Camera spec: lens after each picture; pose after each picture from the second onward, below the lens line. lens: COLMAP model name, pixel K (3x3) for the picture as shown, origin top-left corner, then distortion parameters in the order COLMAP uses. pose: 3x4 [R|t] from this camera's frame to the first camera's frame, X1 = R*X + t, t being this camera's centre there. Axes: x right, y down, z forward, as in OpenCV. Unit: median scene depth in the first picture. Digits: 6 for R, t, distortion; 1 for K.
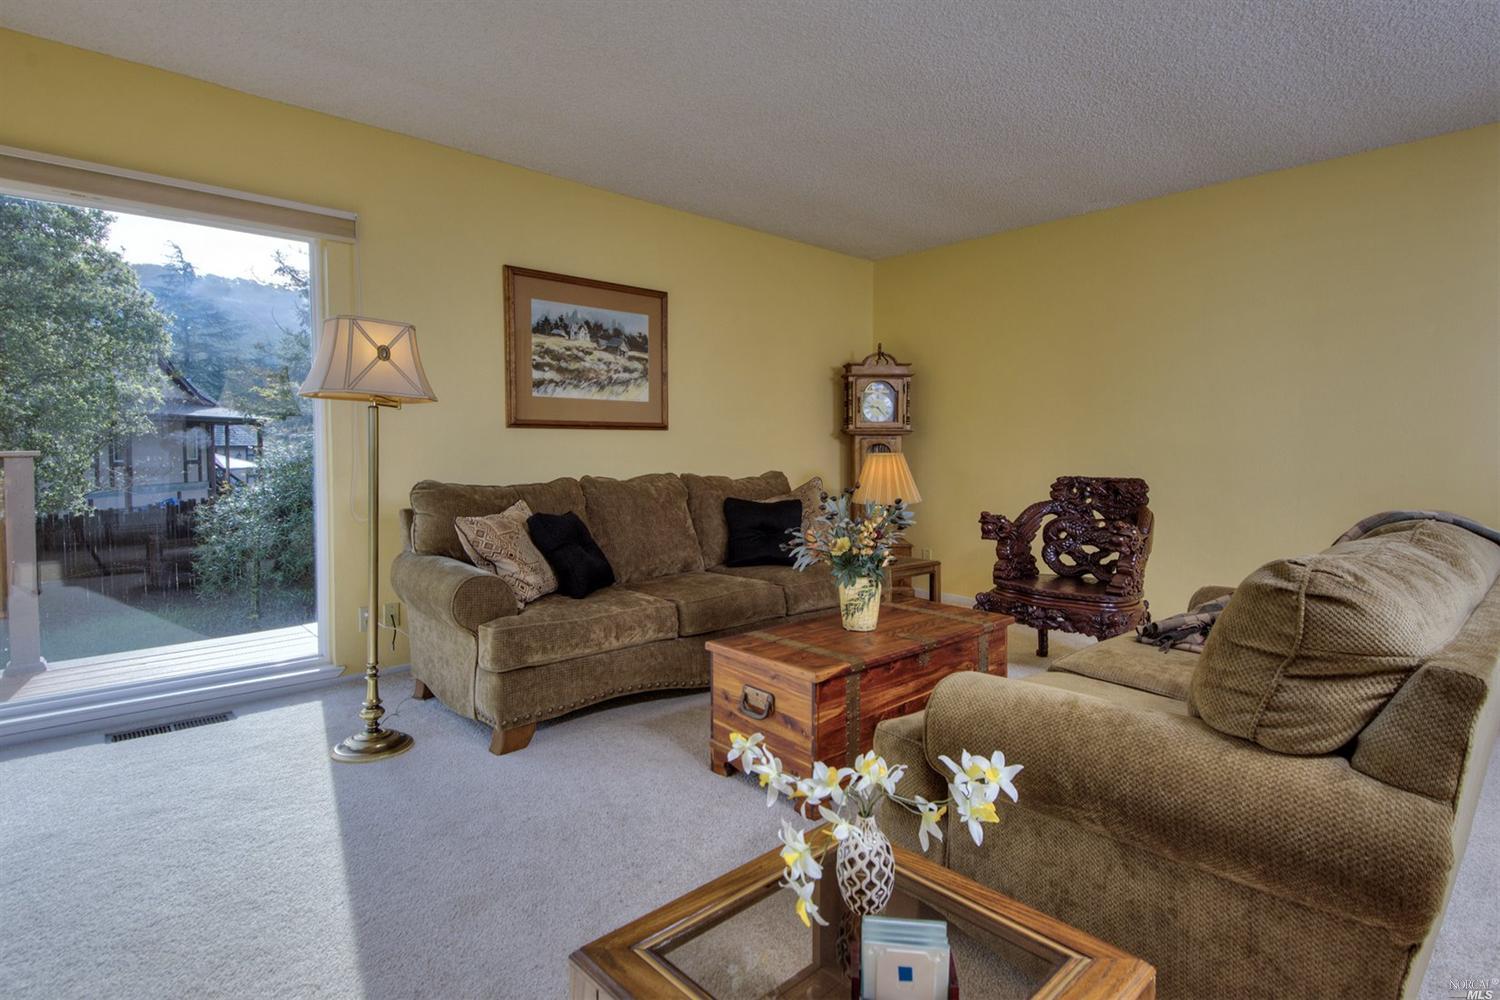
lens RADIAL K [[708.8, 0, 745.7], [0, 708.8, 491.8], [0, 0, 1]] dist [0.010327, -0.007420]
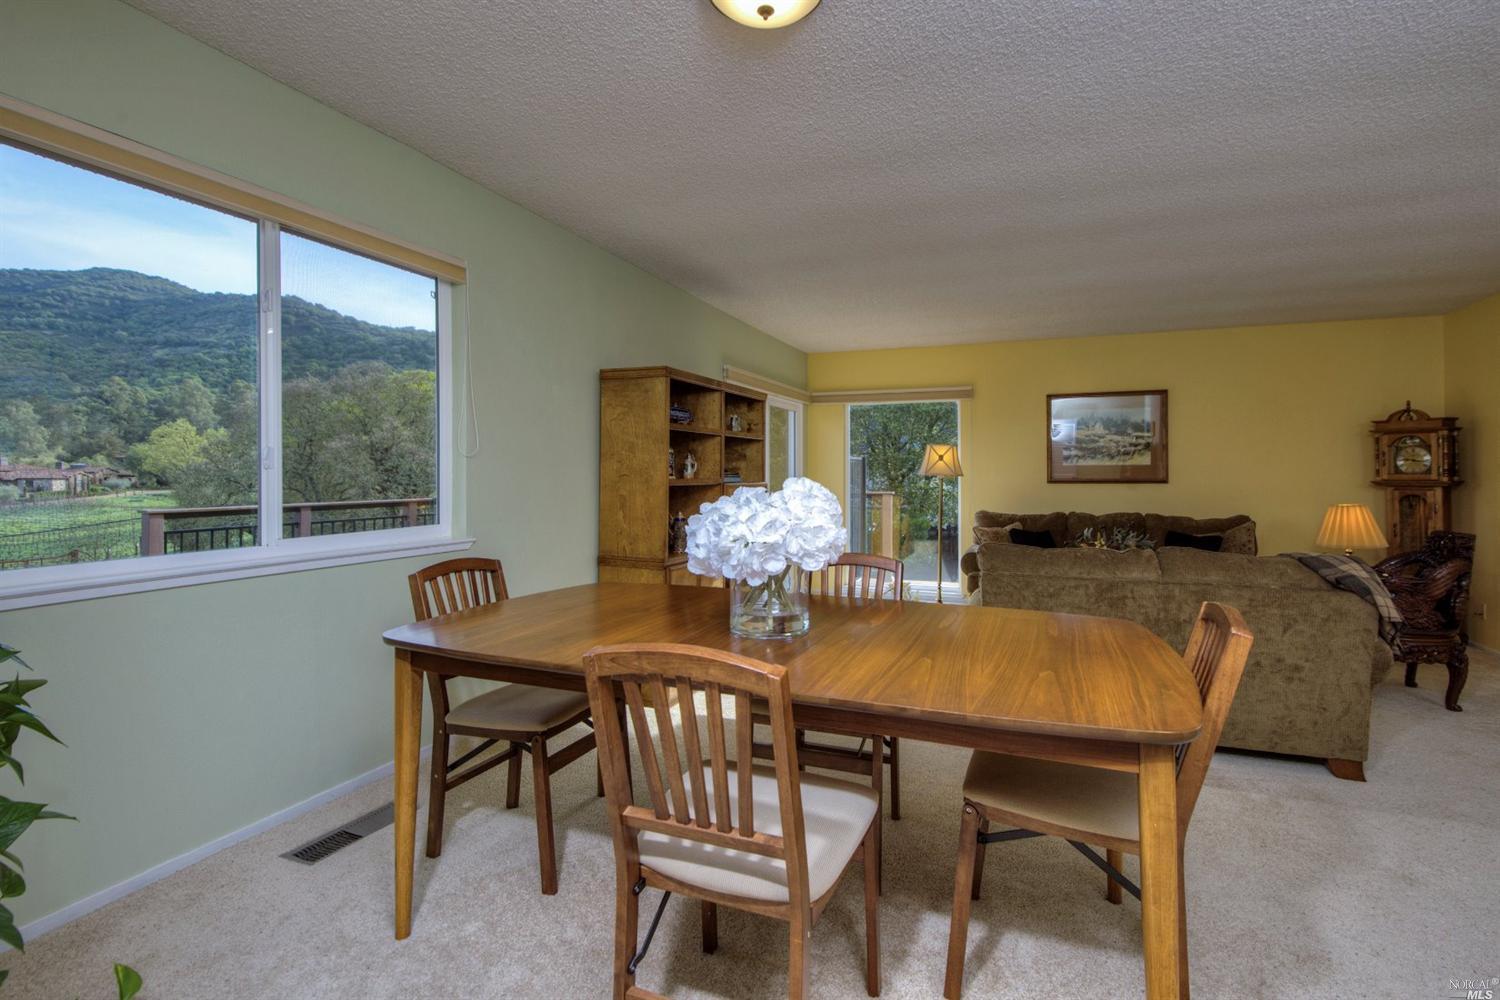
lens RADIAL K [[708.8, 0, 780.8], [0, 708.8, 464.7], [0, 0, 1]] dist [0.010327, -0.007420]
pose [[0.473256, -0.020885, -0.880677, 0.845224], [-0.058169, 0.996796, -0.054897, -0.001237], [0.879002, 0.077208, 0.470525, -0.395983]]
